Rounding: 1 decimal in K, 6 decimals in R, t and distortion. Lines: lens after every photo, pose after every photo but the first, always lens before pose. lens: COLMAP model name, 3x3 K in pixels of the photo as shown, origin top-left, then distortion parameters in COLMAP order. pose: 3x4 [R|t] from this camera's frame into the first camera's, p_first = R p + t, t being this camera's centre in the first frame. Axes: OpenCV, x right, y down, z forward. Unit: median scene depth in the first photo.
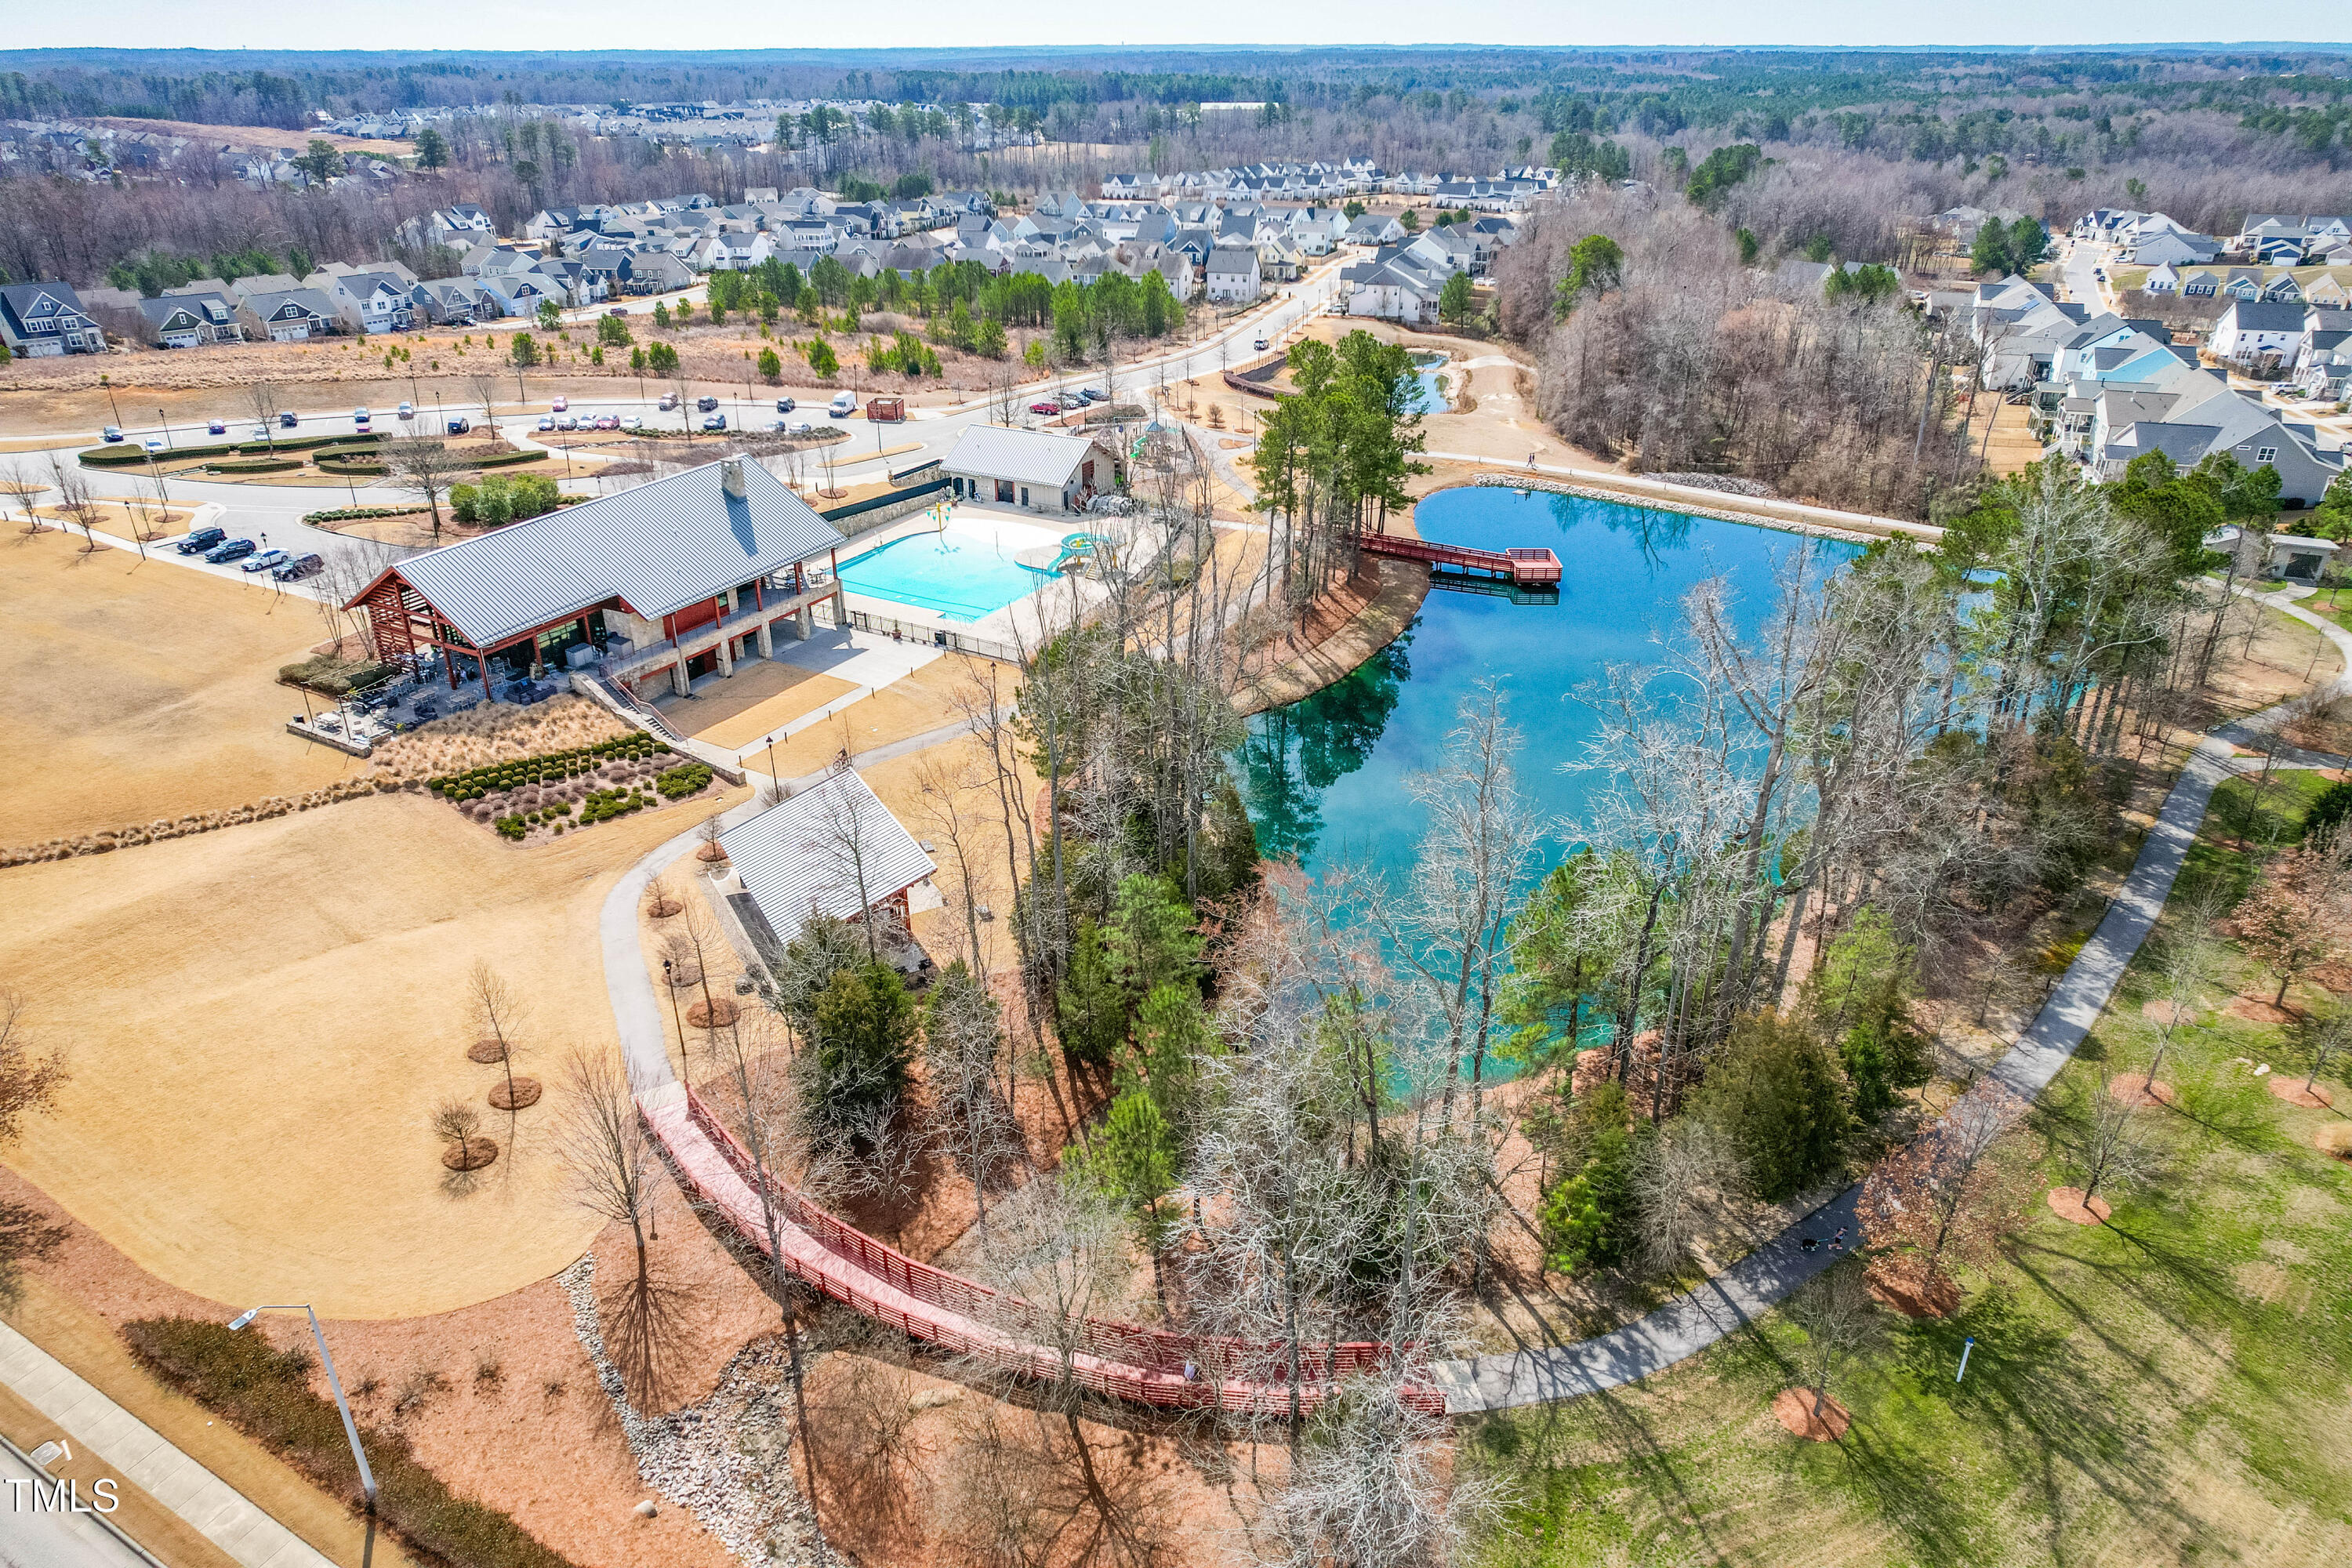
lens RADIAL K [[1500.4, 0, 1176.0], [0, 1500.4, 784.0], [0, 0, 1]] dist [-0.104882, 0.095662]
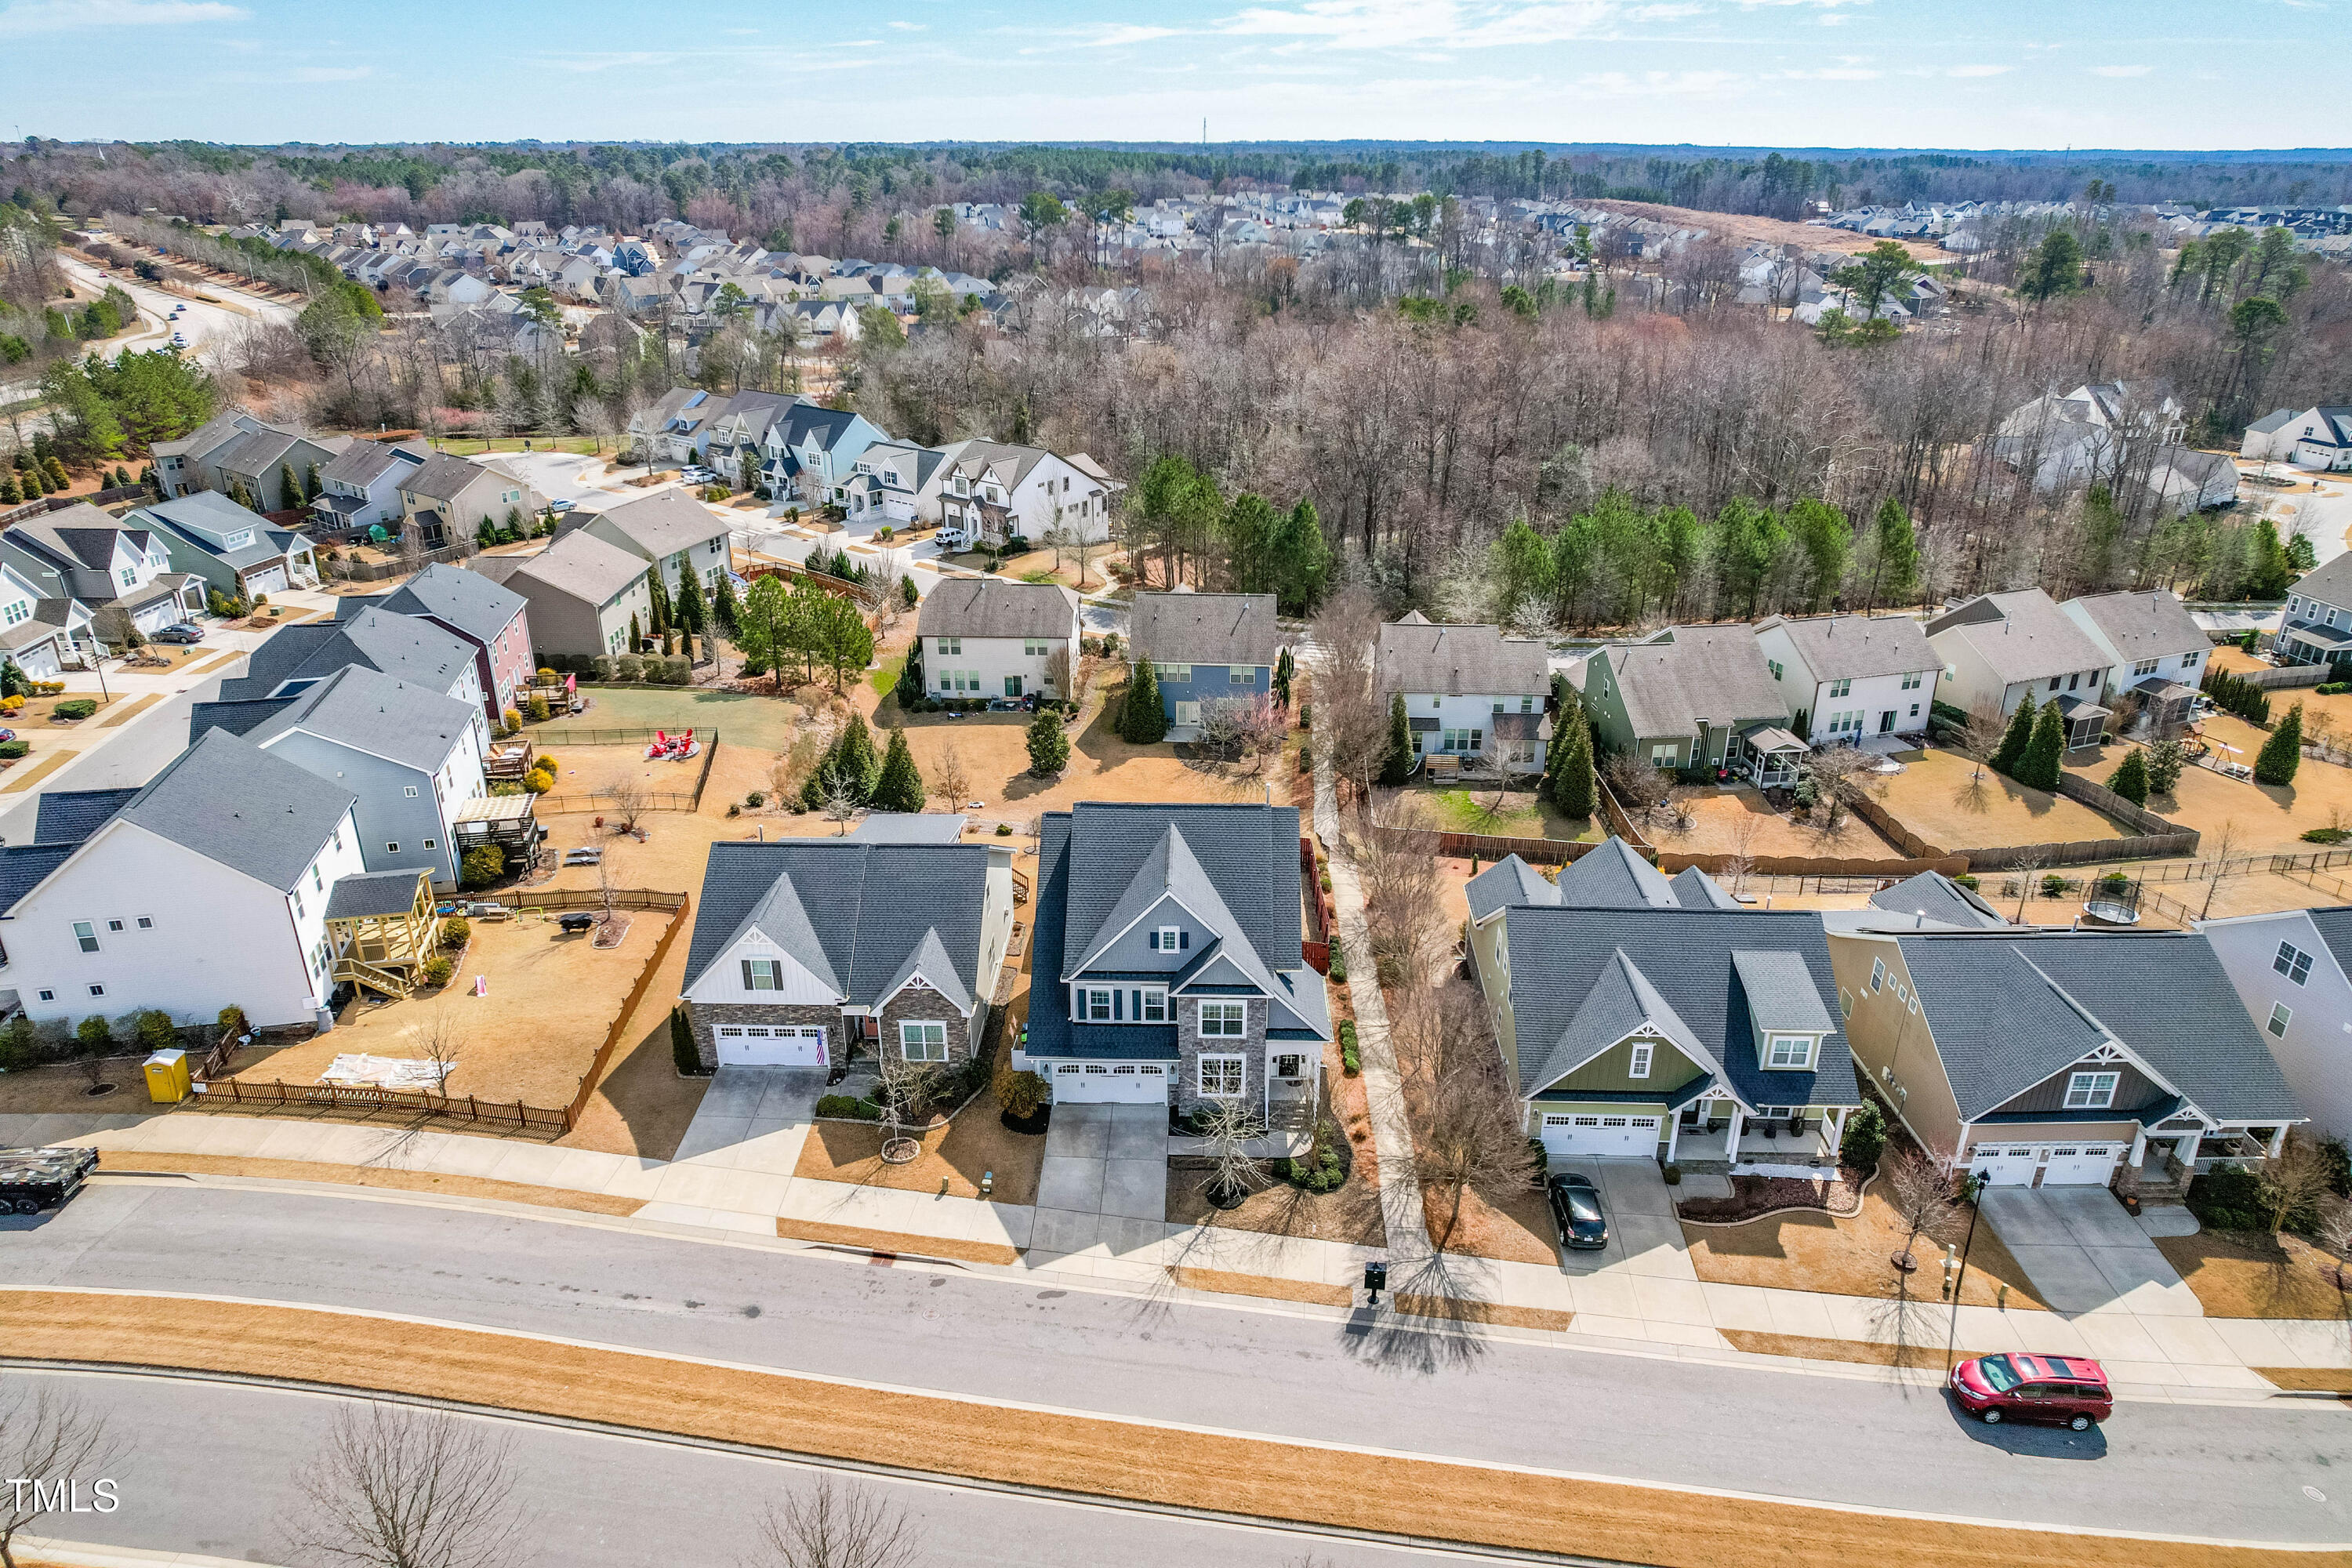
lens RADIAL K [[1513.4, 0, 1191.6], [0, 1513.4, 781.1], [0, 0, 1]] dist [-0.077298, 0.060632]
pose [[0.670574, 0.303729, -0.676815, -0.997844], [-0.326289, 0.940113, 0.098606, -0.610511], [0.666232, 0.154714, 0.729519, 1.335810]]
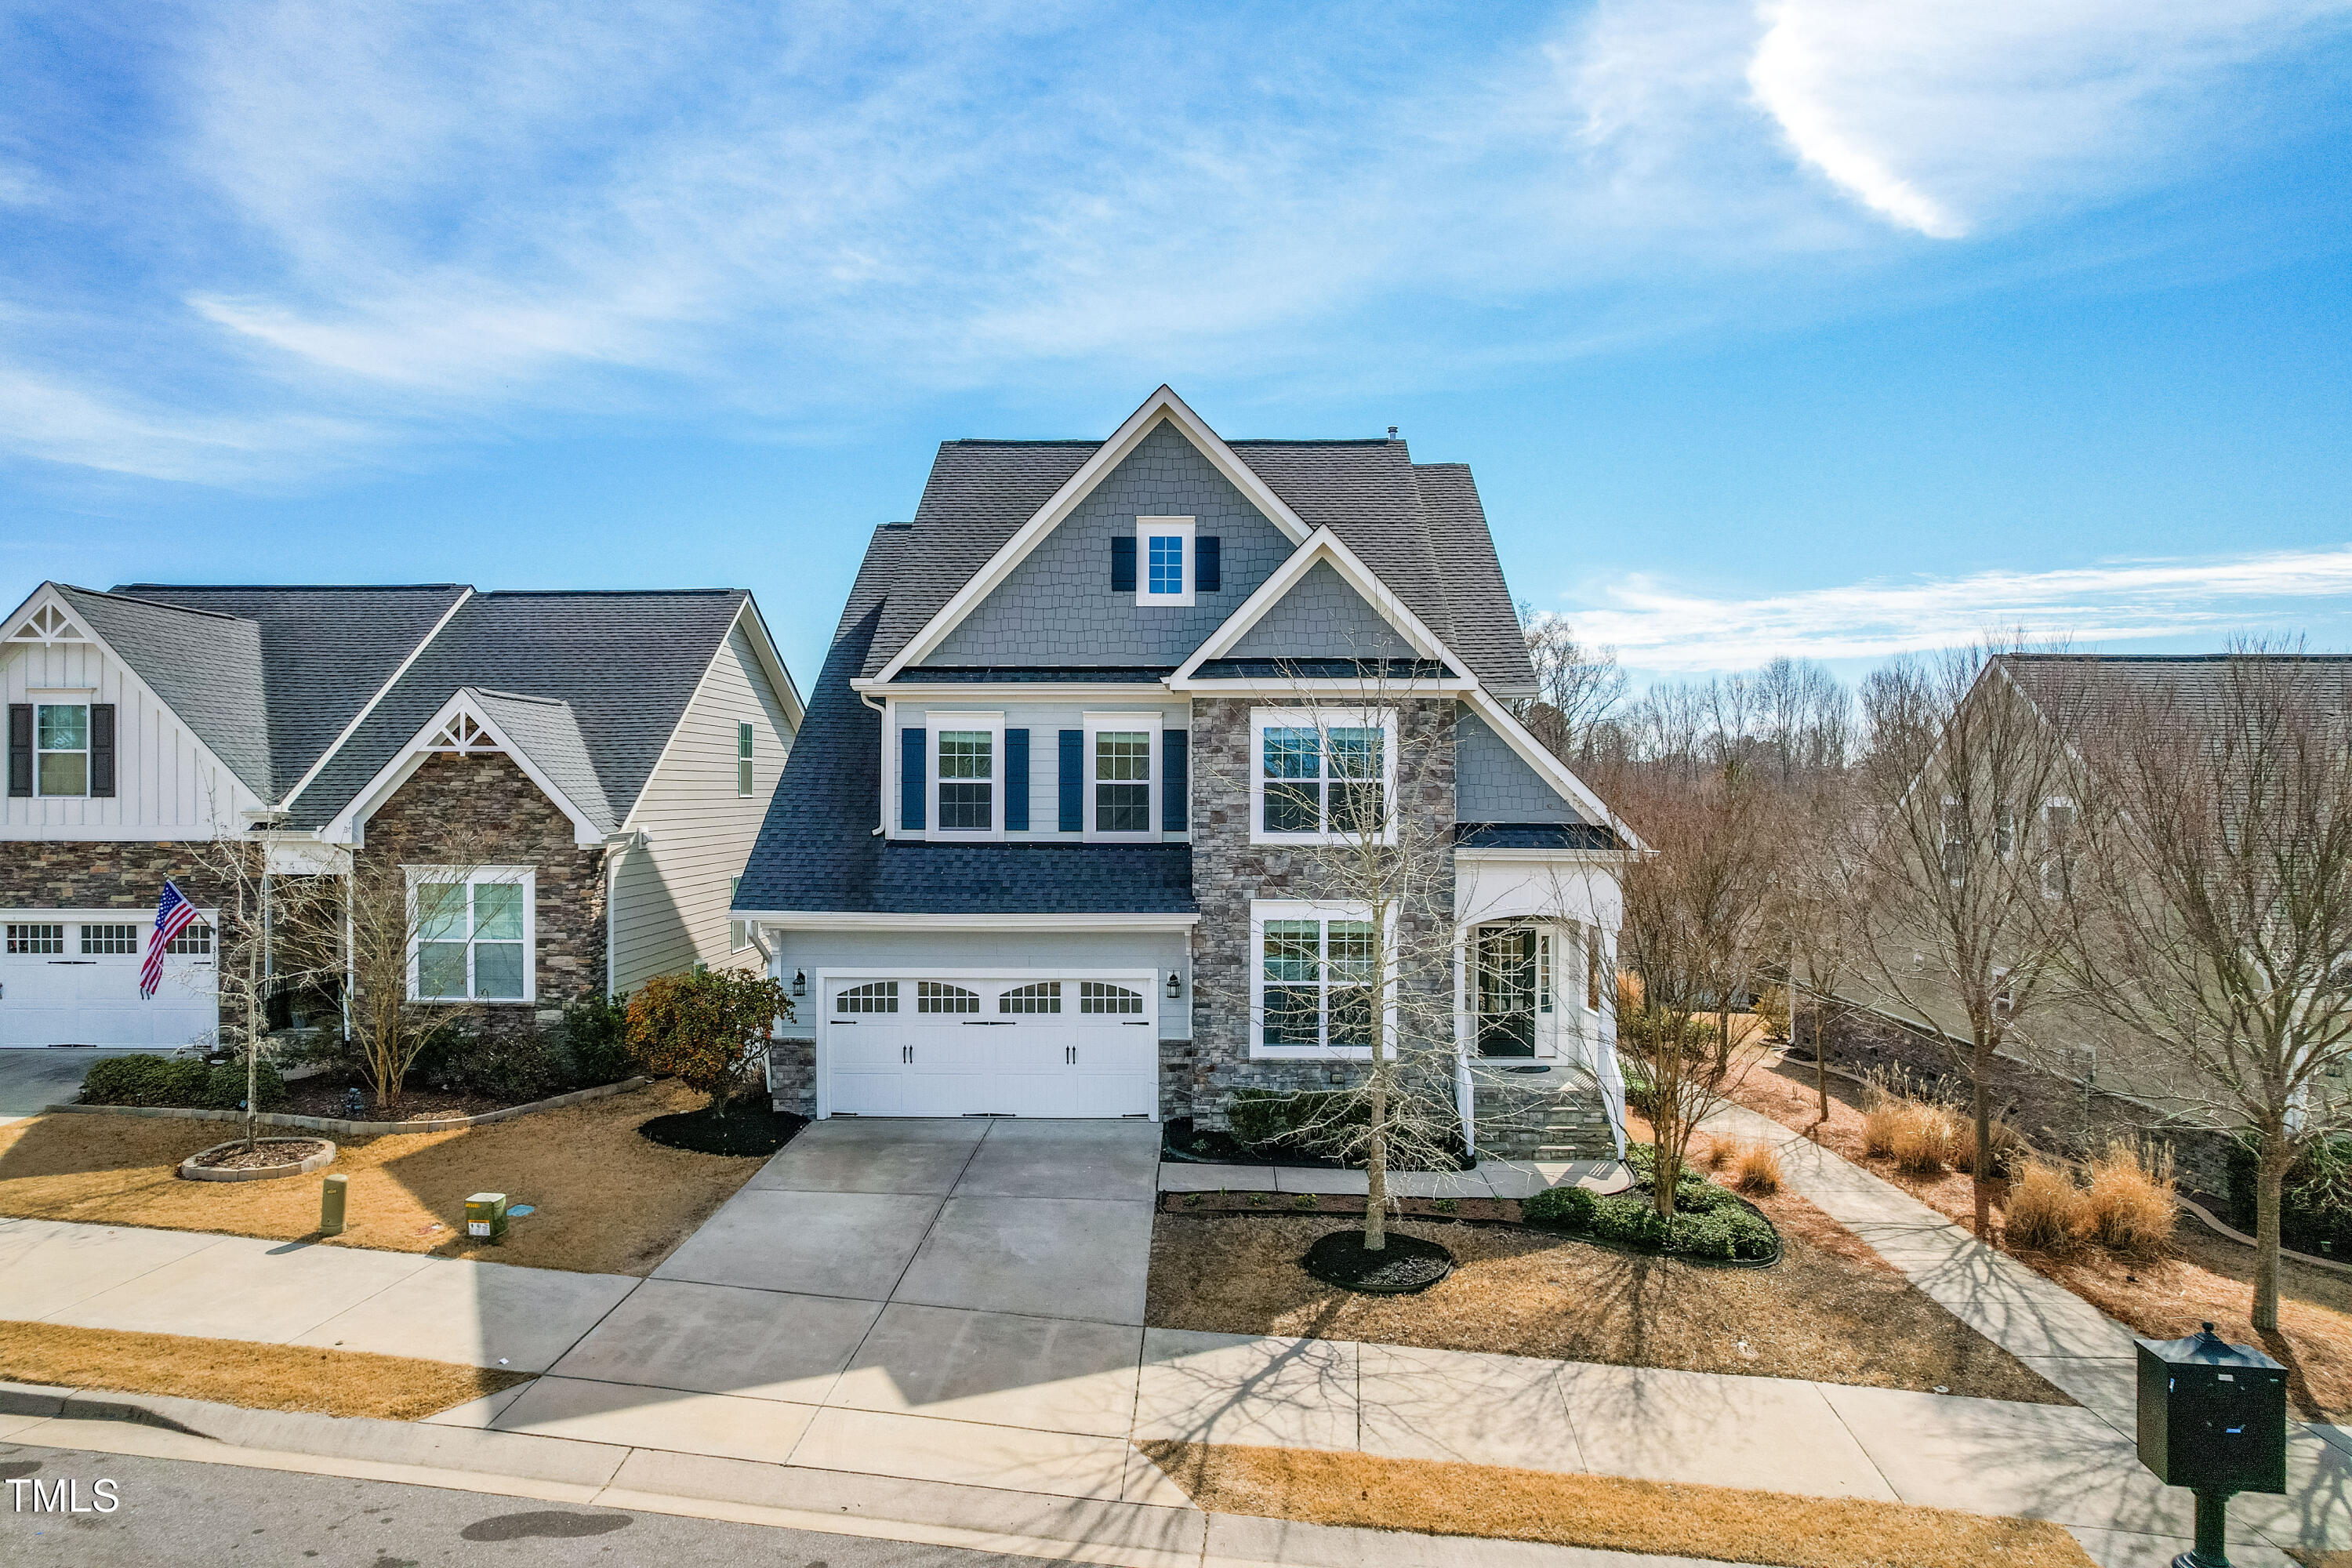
lens RADIAL K [[1513.4, 0, 1191.6], [0, 1513.4, 781.1], [0, 0, 1]] dist [-0.077298, 0.060632]
pose [[0.671803, 0.010299, -0.740659, -1.148333], [-0.323359, 0.903675, -0.280733, -0.476887], [0.666423, 0.428096, 0.610421, 1.547255]]
